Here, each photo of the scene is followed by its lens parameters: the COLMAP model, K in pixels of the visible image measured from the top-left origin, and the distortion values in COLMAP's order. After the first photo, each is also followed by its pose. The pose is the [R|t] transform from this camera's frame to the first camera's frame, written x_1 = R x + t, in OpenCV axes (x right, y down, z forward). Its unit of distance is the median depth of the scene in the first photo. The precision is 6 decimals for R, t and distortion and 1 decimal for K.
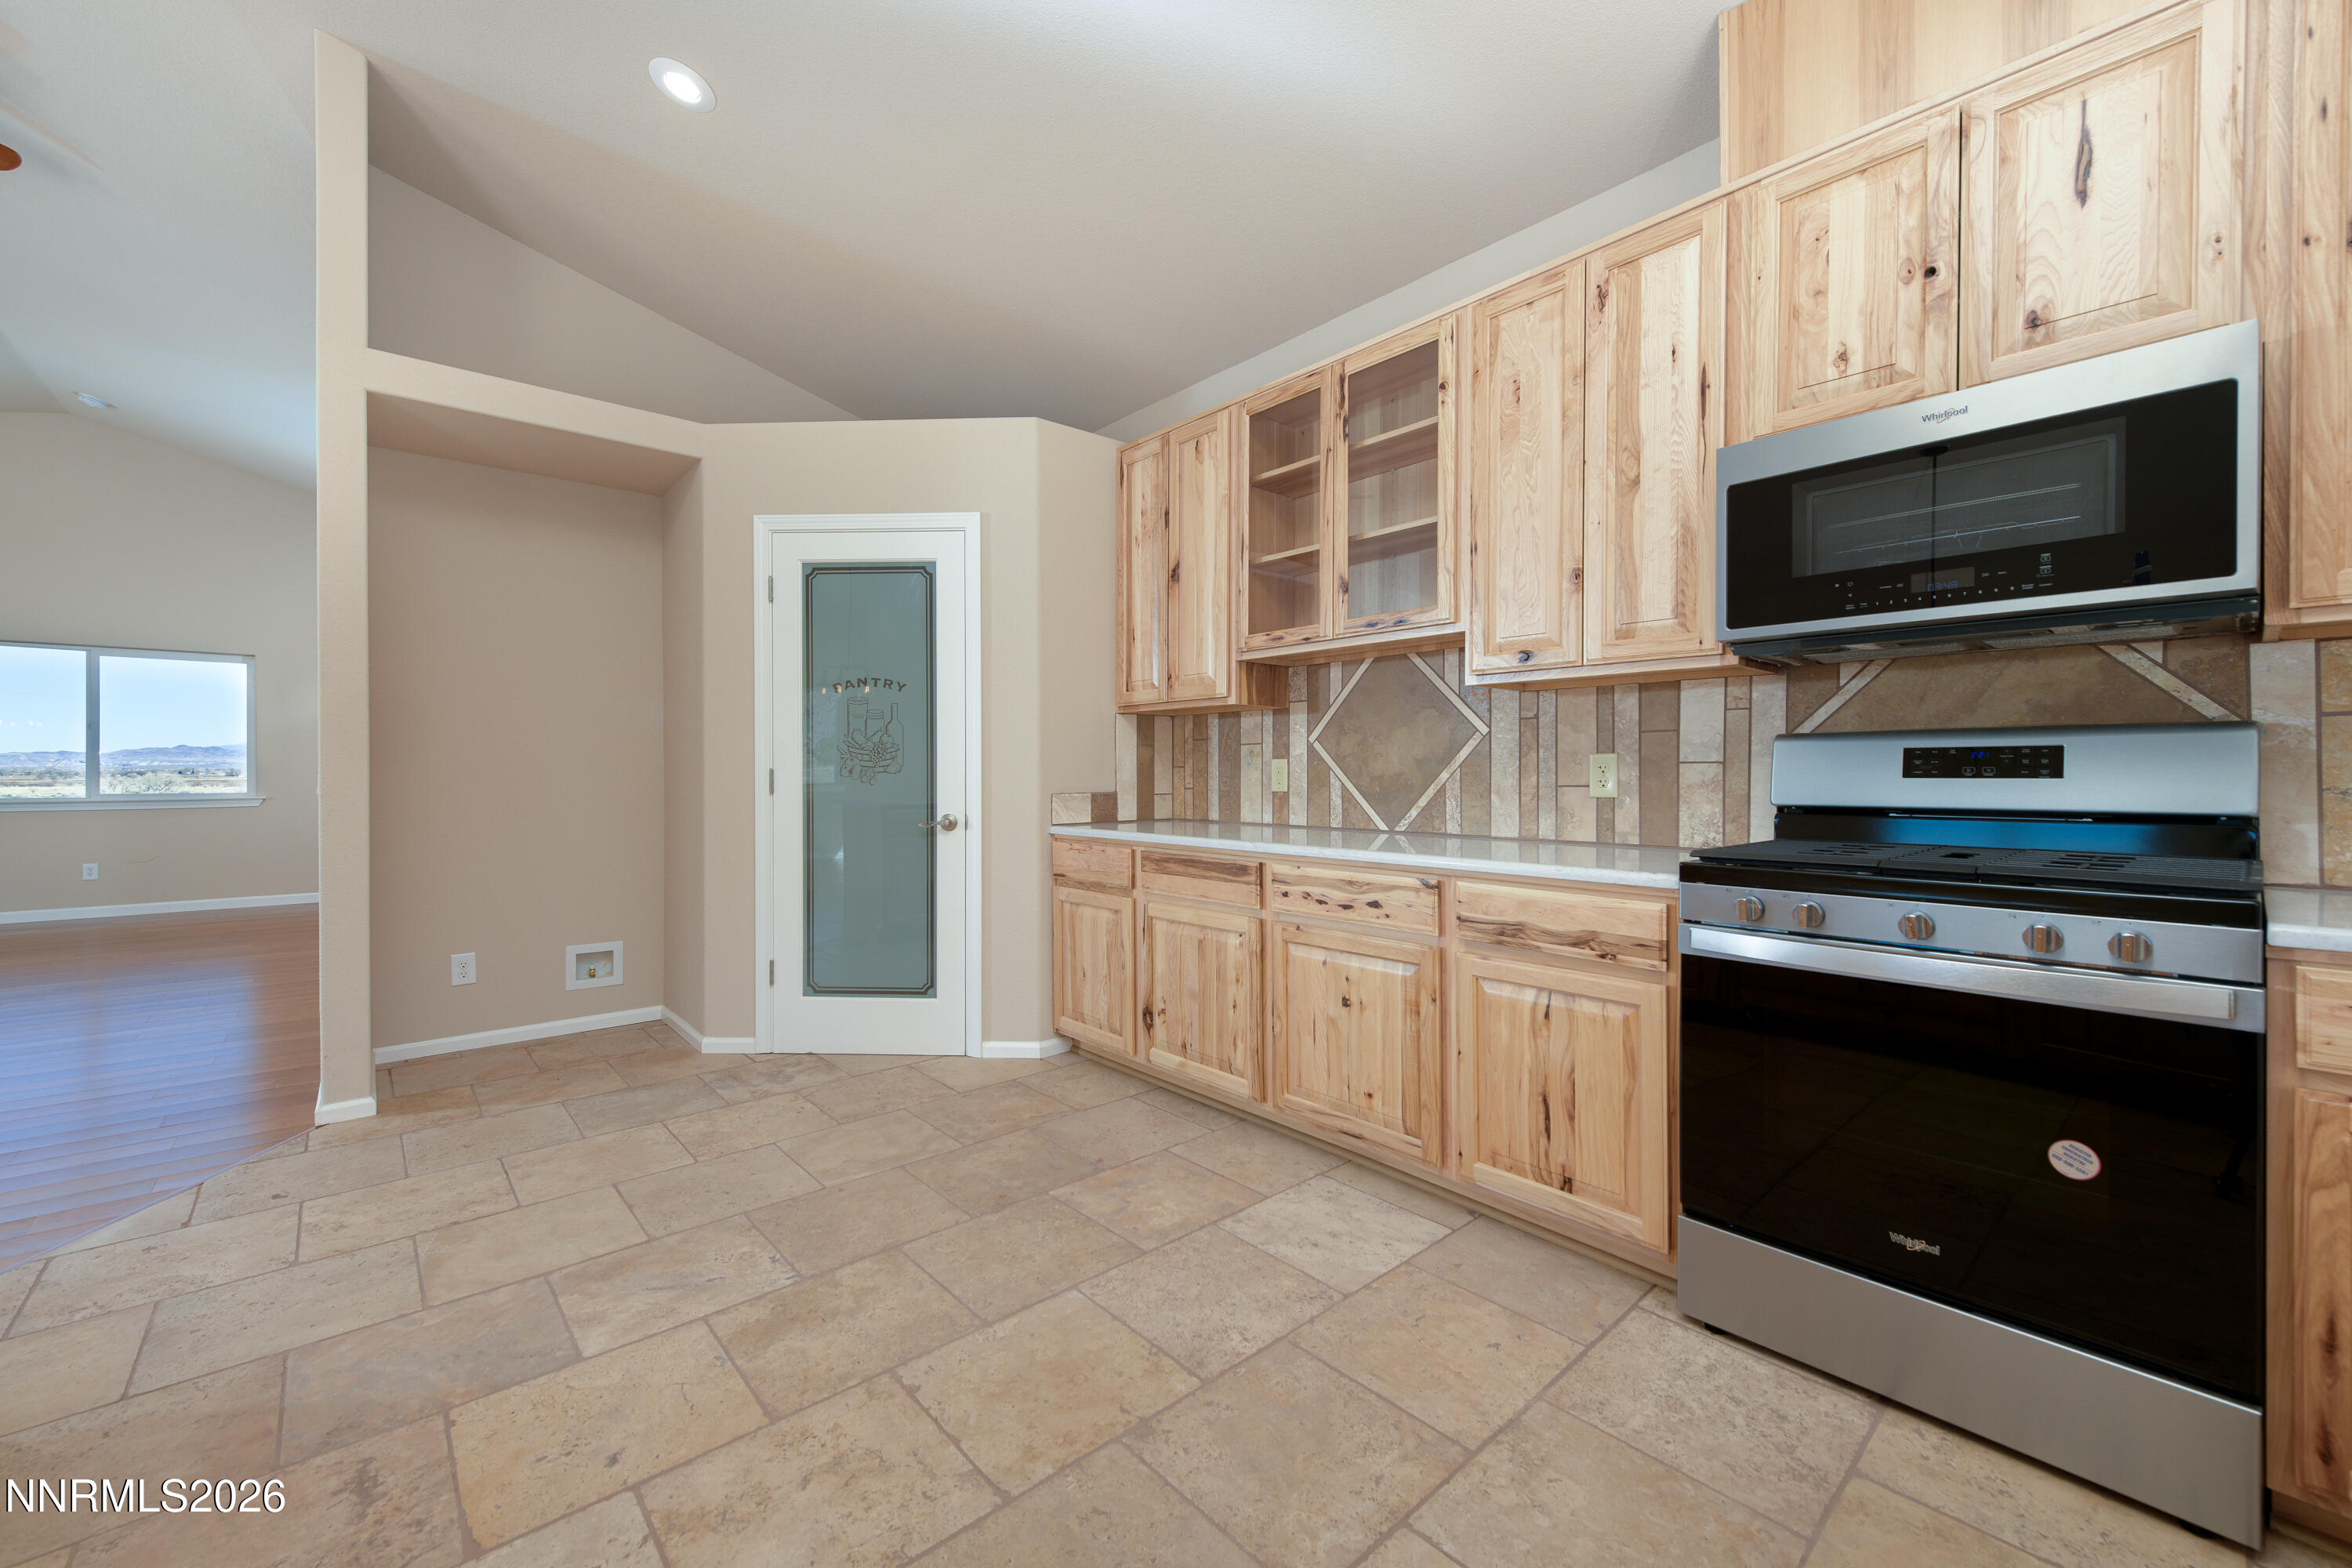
lens RADIAL K [[944.2, 0, 1188.0], [0, 944.2, 771.1], [0, 0, 1]] dist [0.001536, -0.000236]
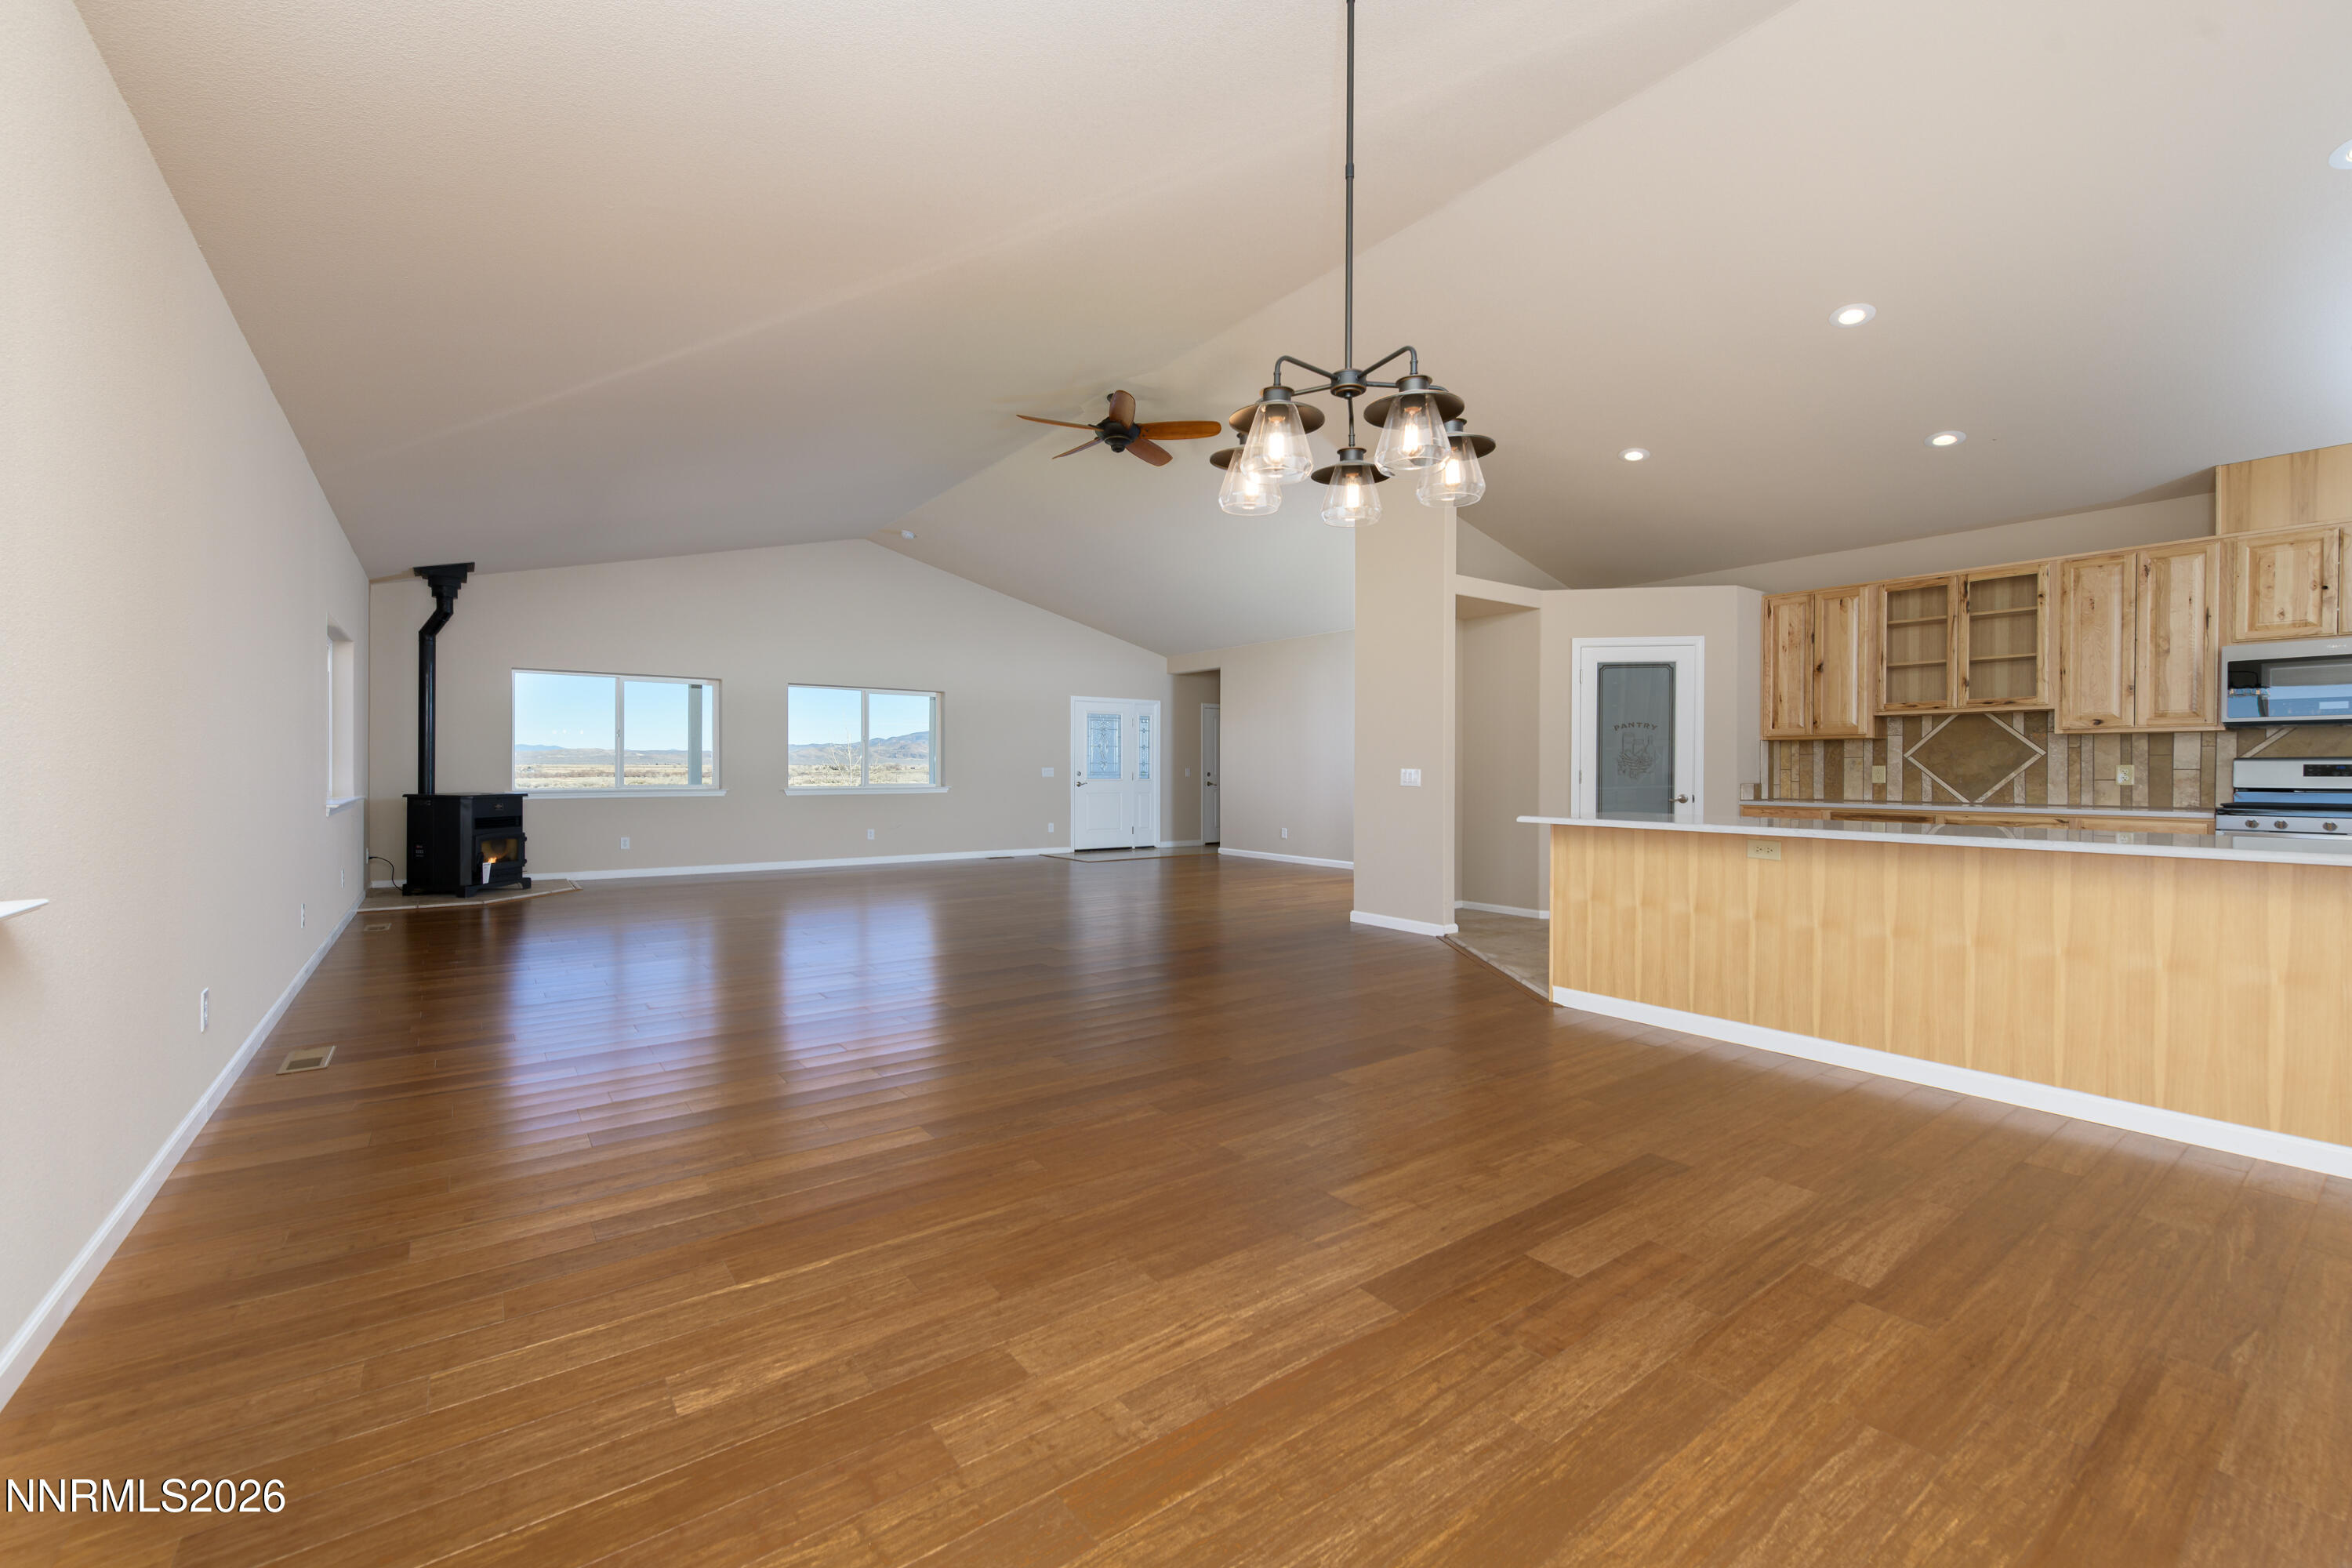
lens RADIAL K [[944.2, 0, 1170.9], [0, 944.2, 769.7], [0, 0, 1]] dist [0.001536, -0.000236]
pose [[0.992328, -0.000337, -0.123636, -1.304407], [0.000915, 0.999989, 0.004621, -0.017637], [0.123633, -0.004699, 0.992317, -1.266621]]
